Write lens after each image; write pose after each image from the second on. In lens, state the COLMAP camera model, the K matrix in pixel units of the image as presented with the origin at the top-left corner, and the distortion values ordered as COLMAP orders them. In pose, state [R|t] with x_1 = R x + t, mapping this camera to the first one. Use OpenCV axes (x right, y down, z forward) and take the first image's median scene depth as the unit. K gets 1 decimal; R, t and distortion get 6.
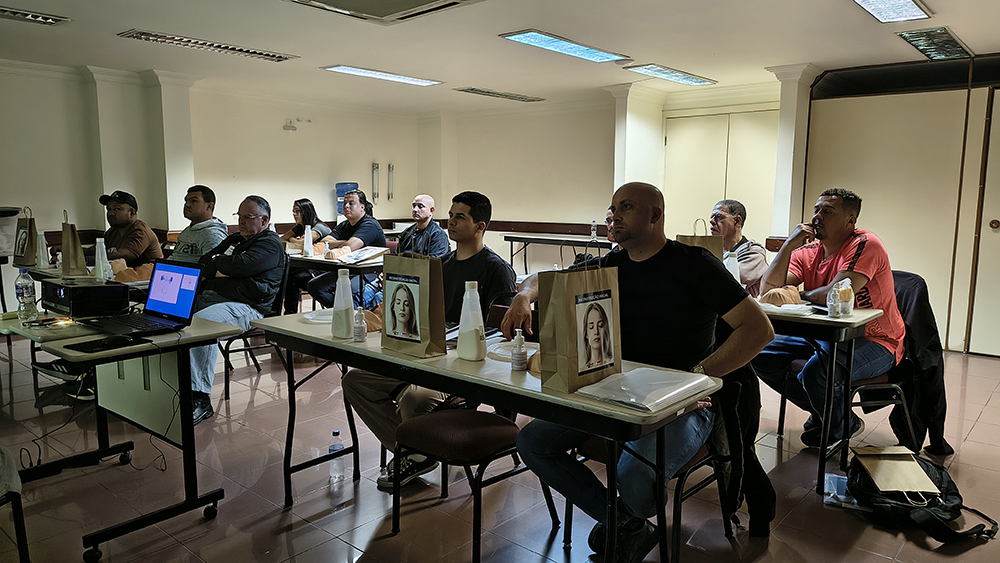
lens RADIAL K [[691.0, 0, 497.1], [0, 691.0, 283.0], [0, 0, 1]] dist [-0.007887, 0.008291]
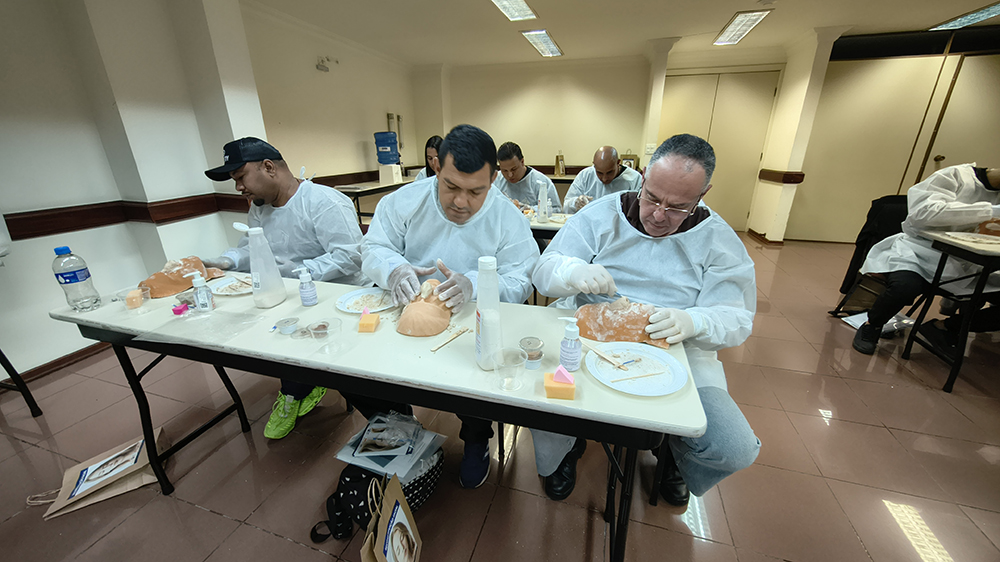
lens RADIAL K [[365.6, 0, 505.4], [0, 365.6, 273.3], [0, 0, 1]] dist [-0.000189, -0.000283]
pose [[0.912580, -0.148657, 0.380917, -0.433737], [0.063152, 0.971635, 0.227897, -0.079562], [-0.403991, -0.183918, 0.896083, 0.599319]]
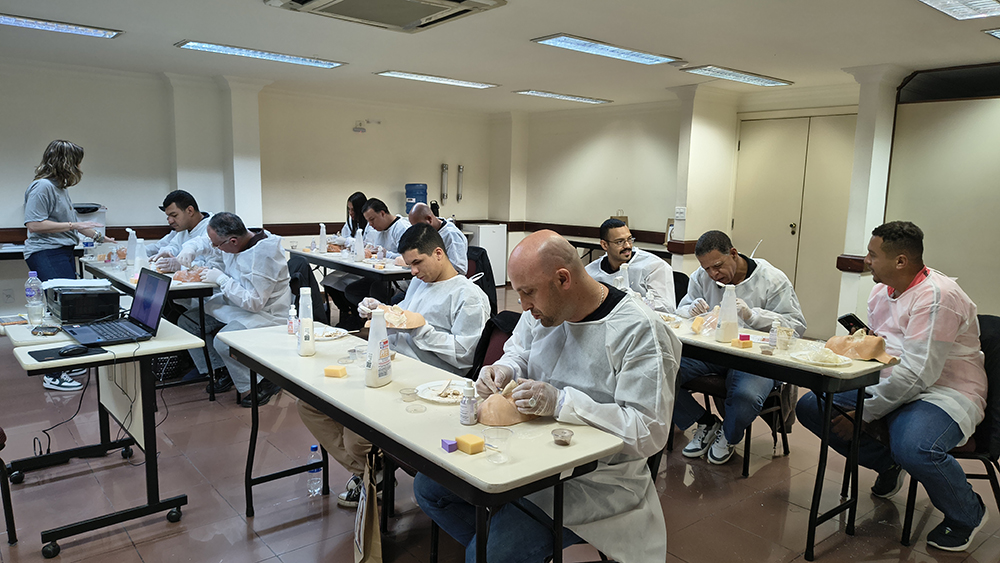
lens RADIAL K [[691.0, 0, 493.0], [0, 691.0, 281.6], [0, 0, 1]] dist [-0.007887, 0.008291]
pose [[0.986158, 0.040135, -0.160878, 0.098652], [-0.039377, 0.999193, 0.007899, -0.021683], [0.161065, -0.001455, 0.986943, 0.030061]]
